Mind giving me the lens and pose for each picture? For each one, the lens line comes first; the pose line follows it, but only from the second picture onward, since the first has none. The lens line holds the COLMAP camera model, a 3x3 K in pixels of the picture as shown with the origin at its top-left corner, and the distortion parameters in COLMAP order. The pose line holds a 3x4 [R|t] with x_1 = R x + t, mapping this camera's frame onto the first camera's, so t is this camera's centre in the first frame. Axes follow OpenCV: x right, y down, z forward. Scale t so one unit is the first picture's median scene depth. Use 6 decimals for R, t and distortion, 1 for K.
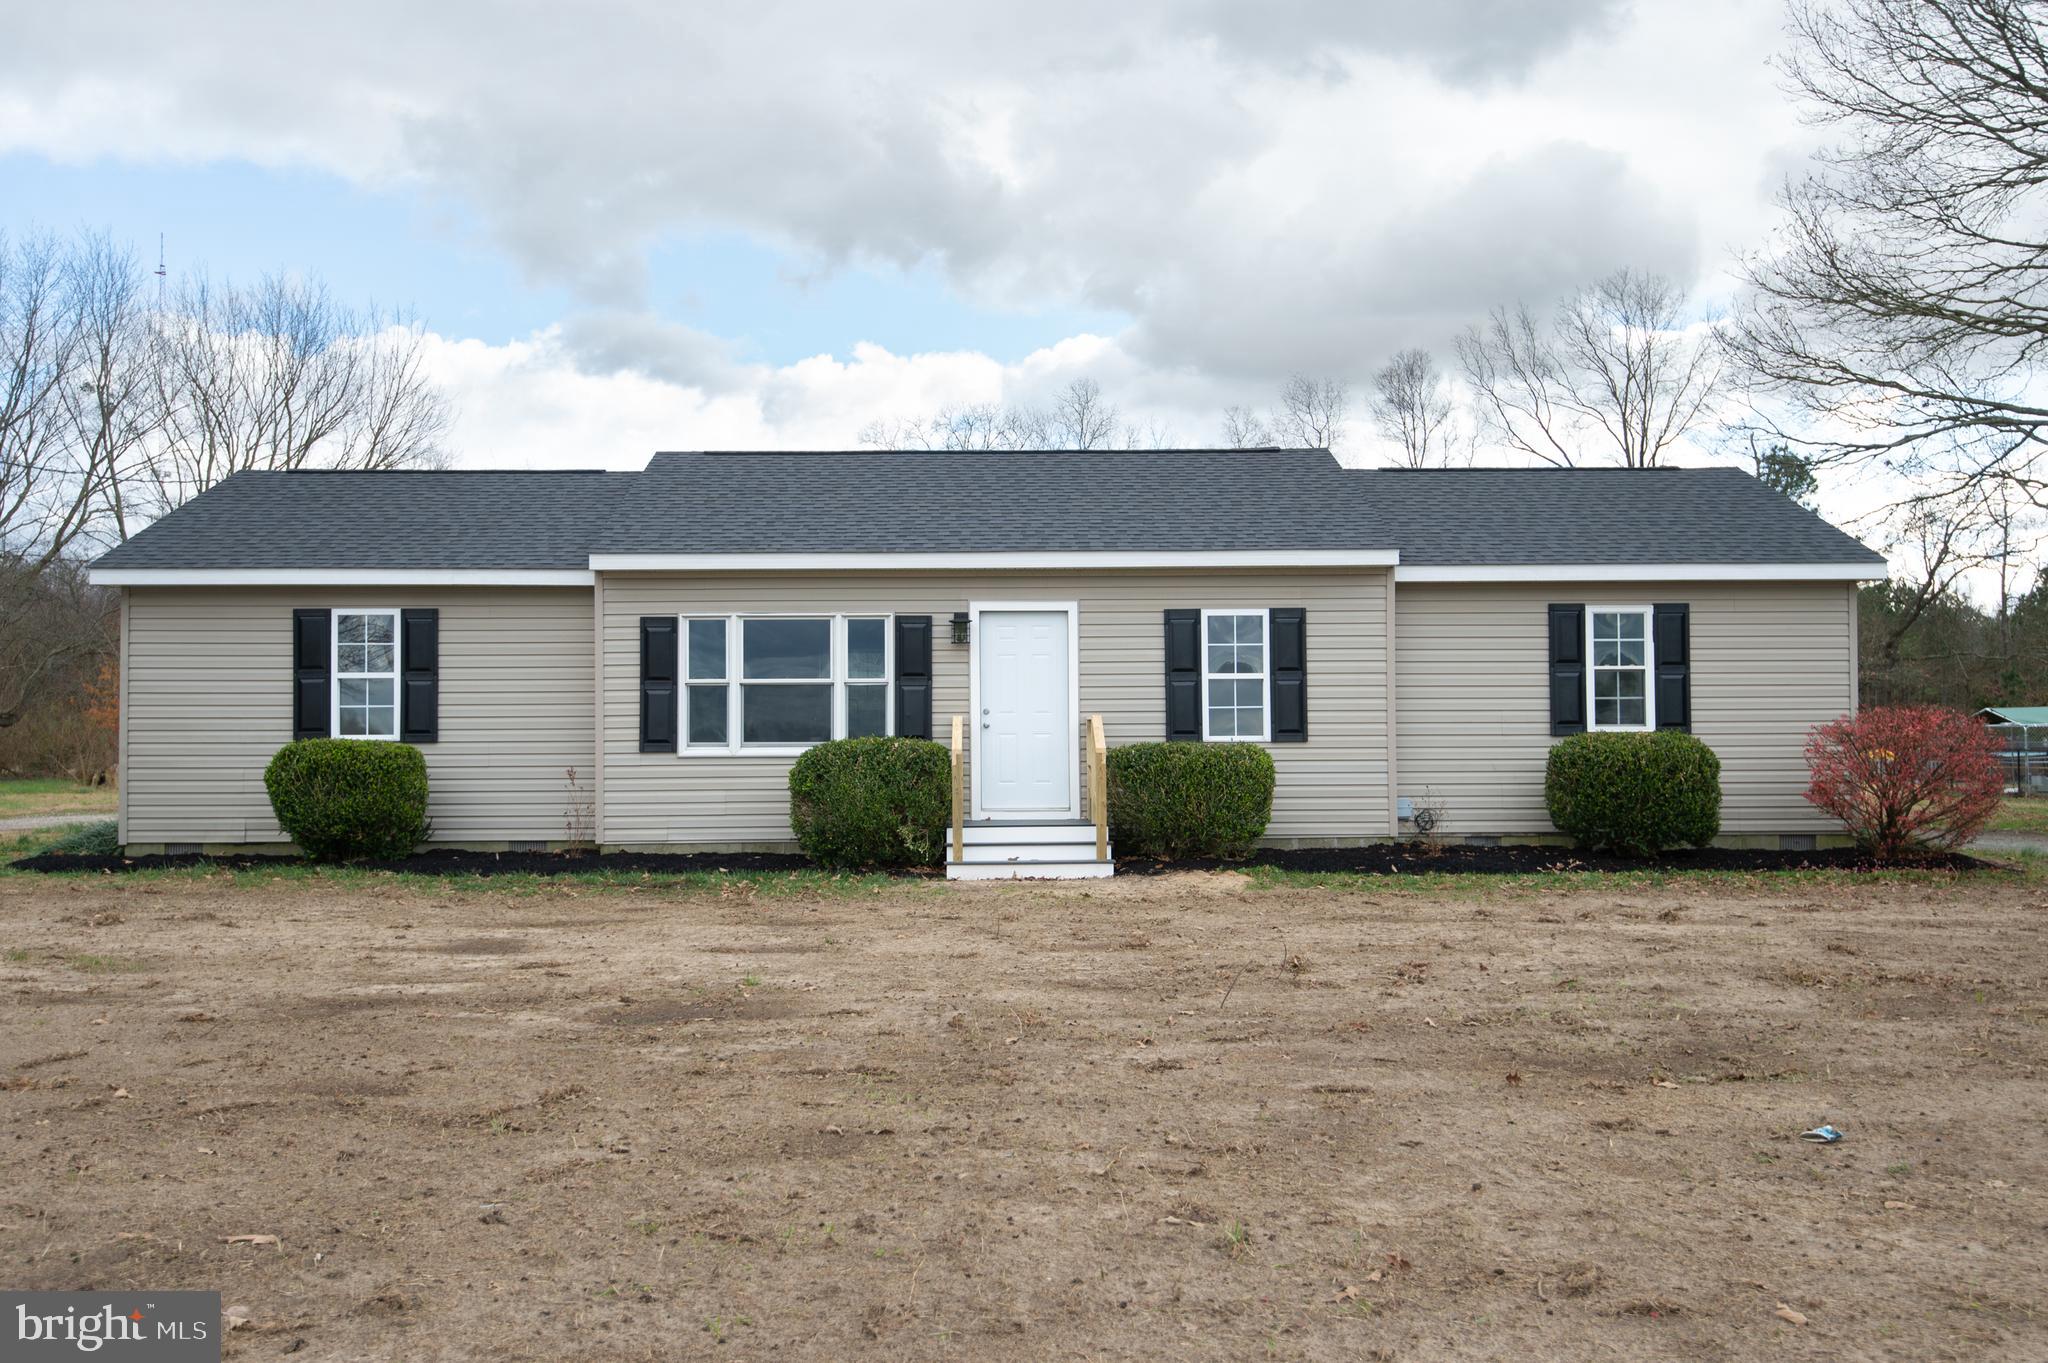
lens RADIAL K [[1862.7, 0, 1024.0], [0, 1862.7, 681.5], [0, 0, 1]] dist [-0.002380, -0.002330]
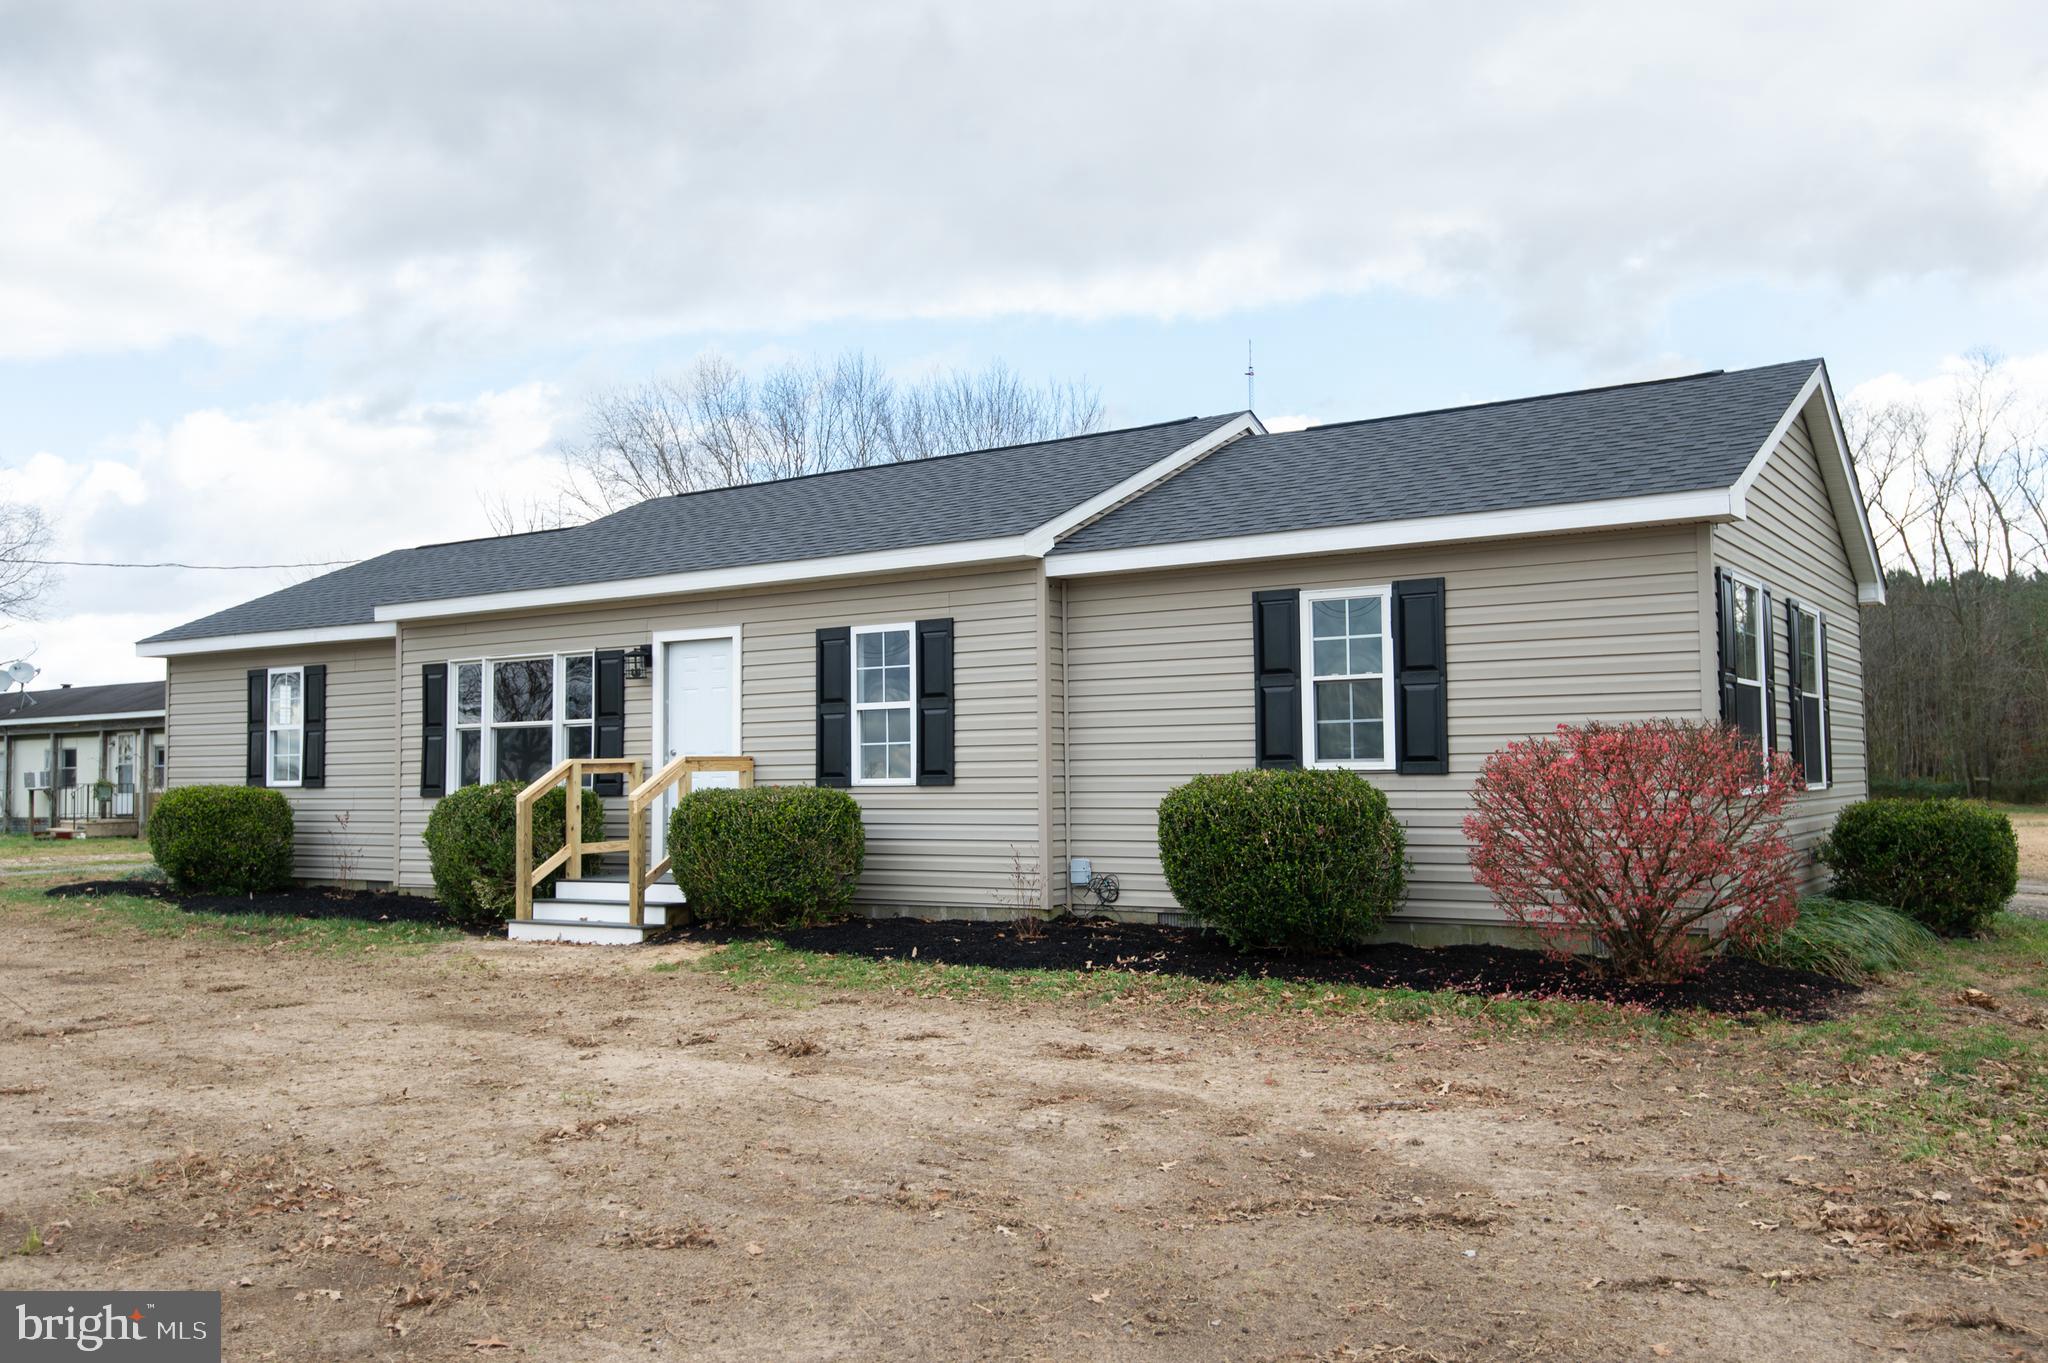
lens RADIAL K [[1671.4, 0, 1024.0], [0, 1671.4, 681.5], [0, 0, 1]] dist [0.000070, 0.002178]
pose [[0.823066, -0.037295, -0.566719, 0.582934], [0.021638, 0.999176, -0.034329, 0.013136], [0.567533, 0.015992, 0.823196, 0.427086]]
